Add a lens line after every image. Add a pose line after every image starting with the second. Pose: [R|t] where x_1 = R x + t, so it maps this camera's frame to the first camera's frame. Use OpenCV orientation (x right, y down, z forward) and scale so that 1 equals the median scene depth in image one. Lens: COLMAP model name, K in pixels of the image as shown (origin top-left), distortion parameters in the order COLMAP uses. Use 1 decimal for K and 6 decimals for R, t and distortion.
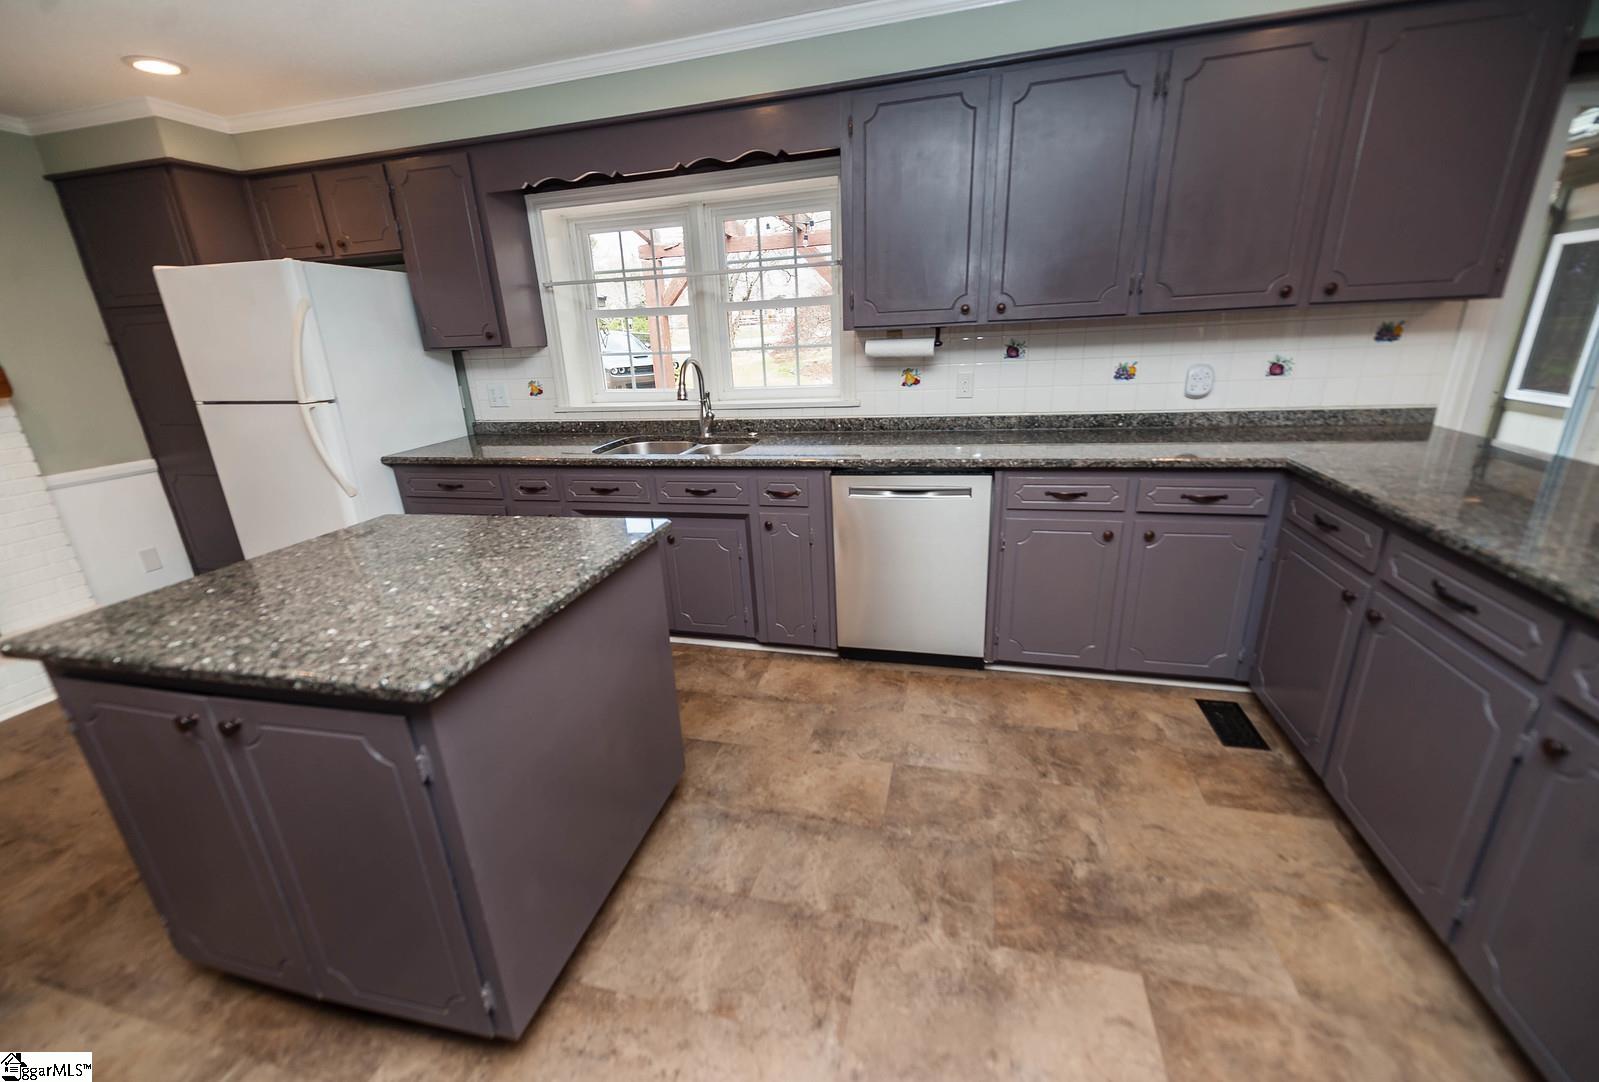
lens RADIAL K [[631.5, 0, 785.7], [0, 631.5, 550.9], [0, 0, 1]] dist [0.007228, -0.002557]
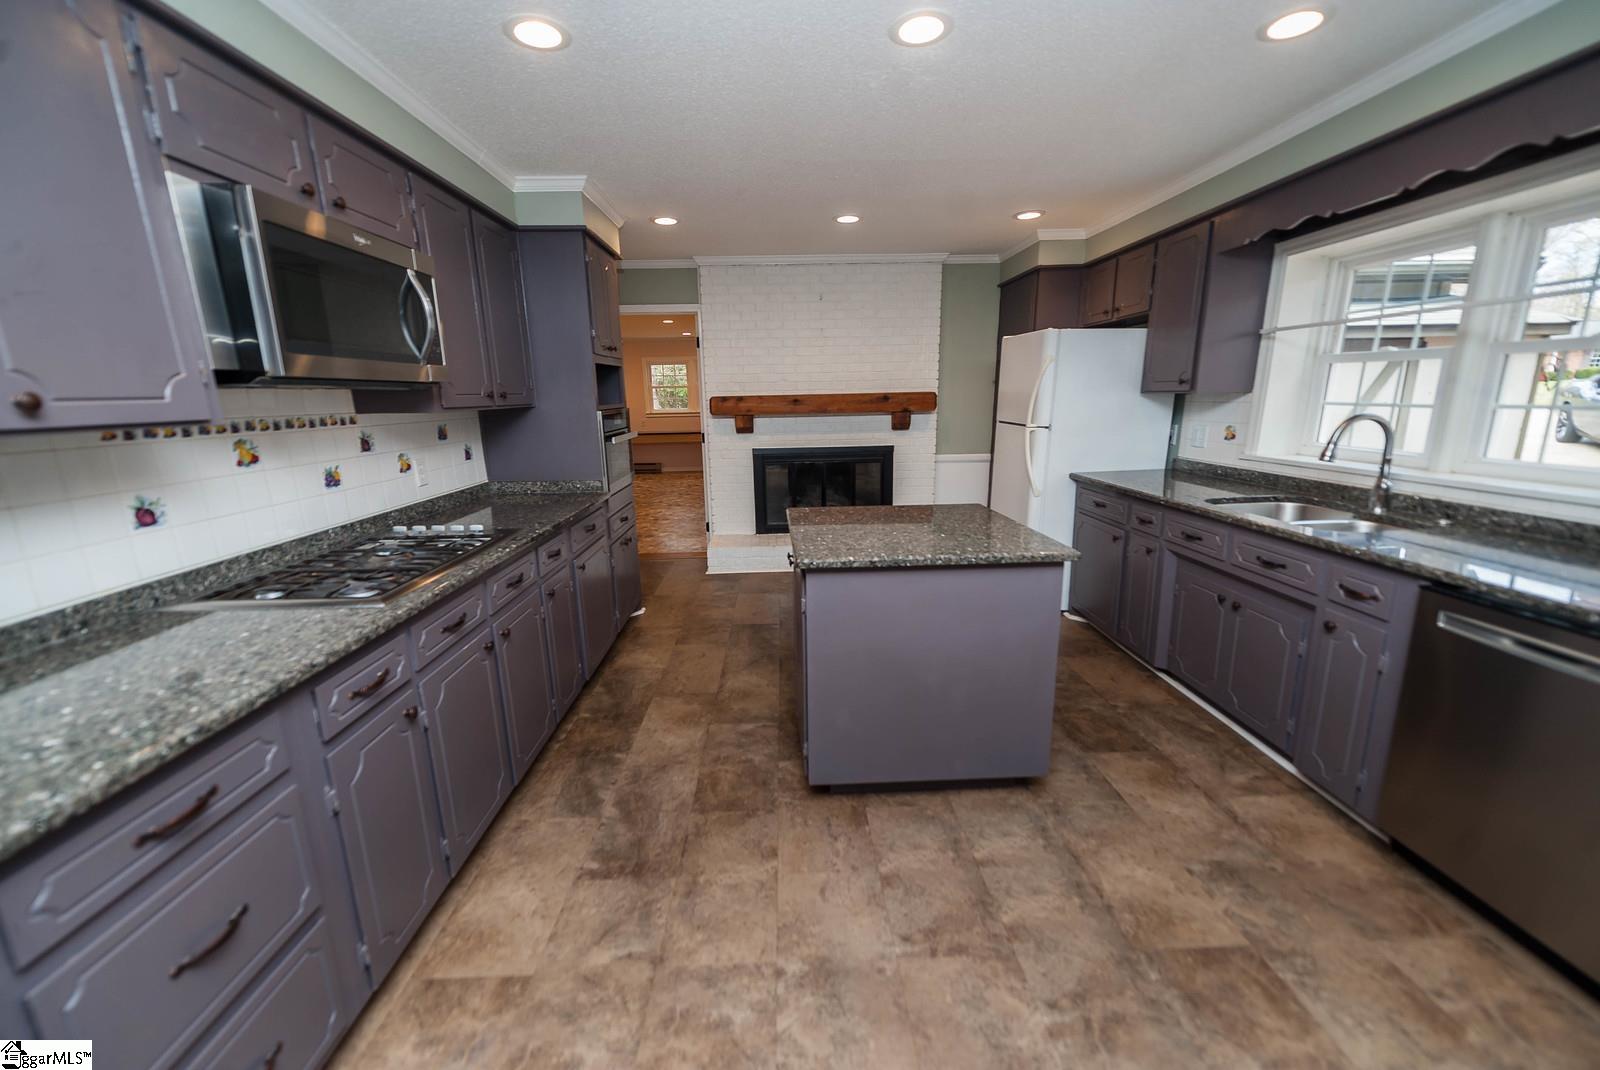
lens RADIAL K [[631.9, 0, 803.0], [0, 631.9, 544.8], [0, 0, 1]] dist [0.007228, -0.002557]
pose [[0.295700, 0.258511, -0.919638, 0.456264], [-0.305960, 0.937605, 0.165183, -0.062386], [0.904958, 0.232528, 0.356344, 0.091411]]
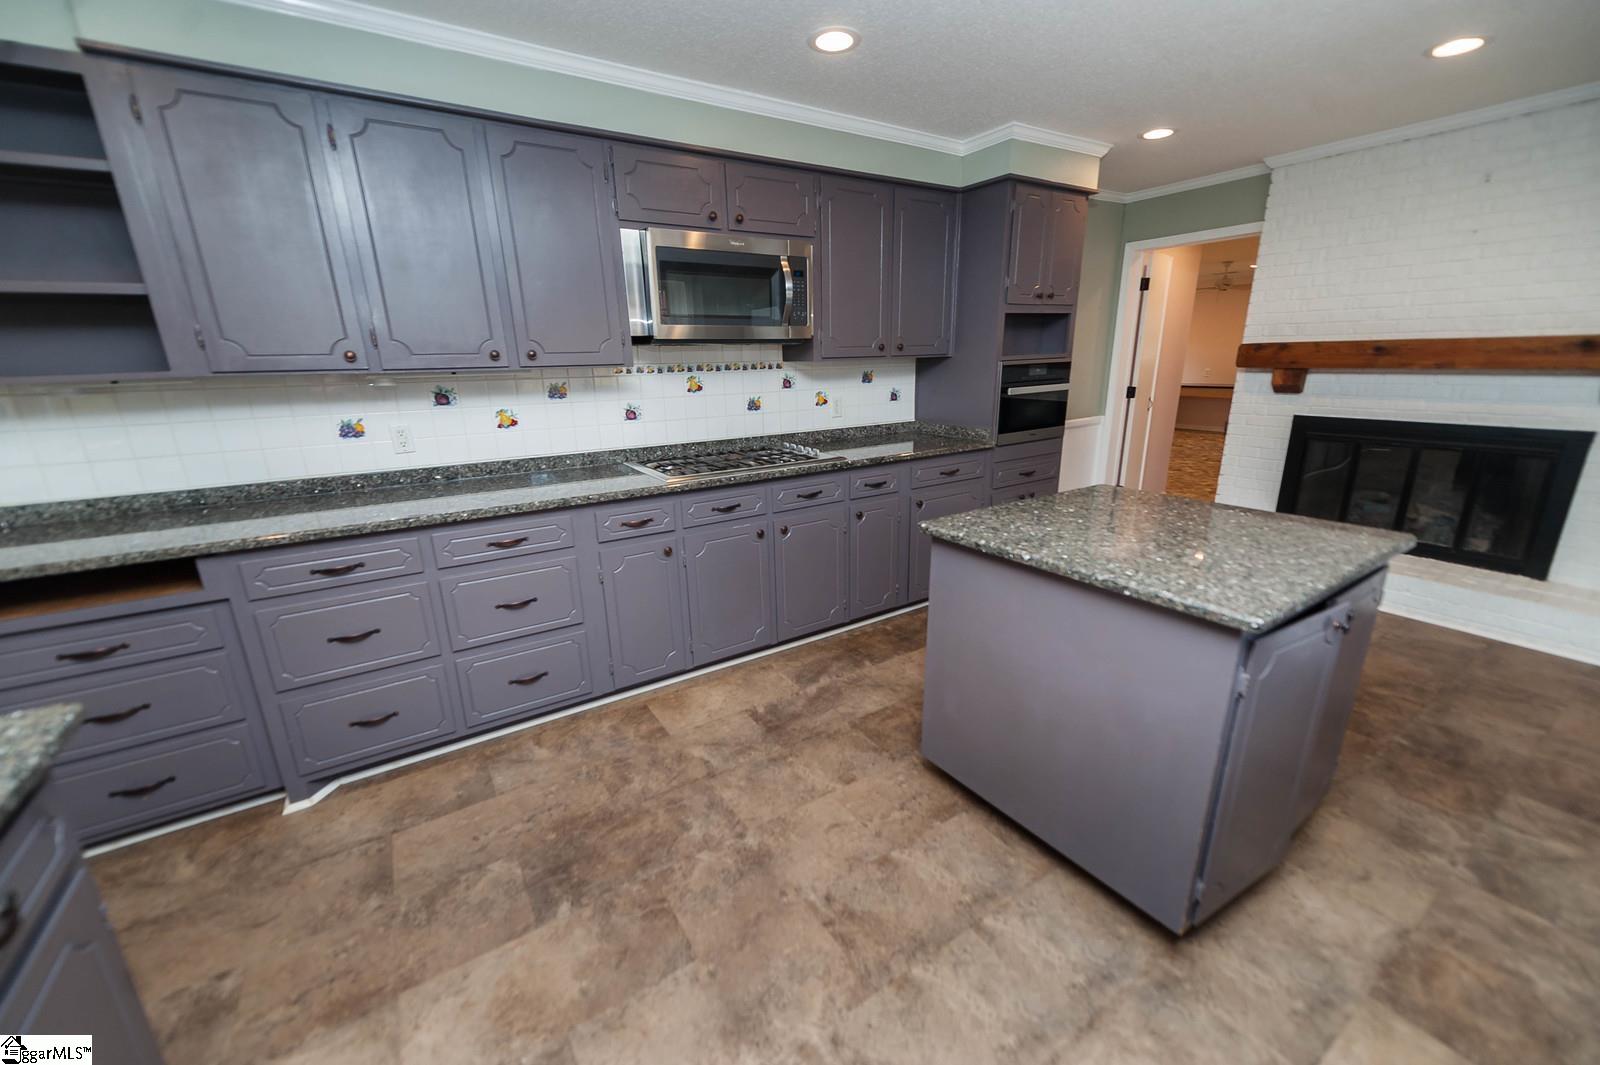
lens RADIAL K [[631.9, 0, 797.9], [0, 631.9, 543.4], [0, 0, 1]] dist [0.007228, -0.002557]
pose [[-0.665415, 0.268755, -0.696414, 0.380354], [-0.194903, 0.838026, 0.509632, -0.234941], [0.720580, 0.474850, -0.505254, 0.609882]]
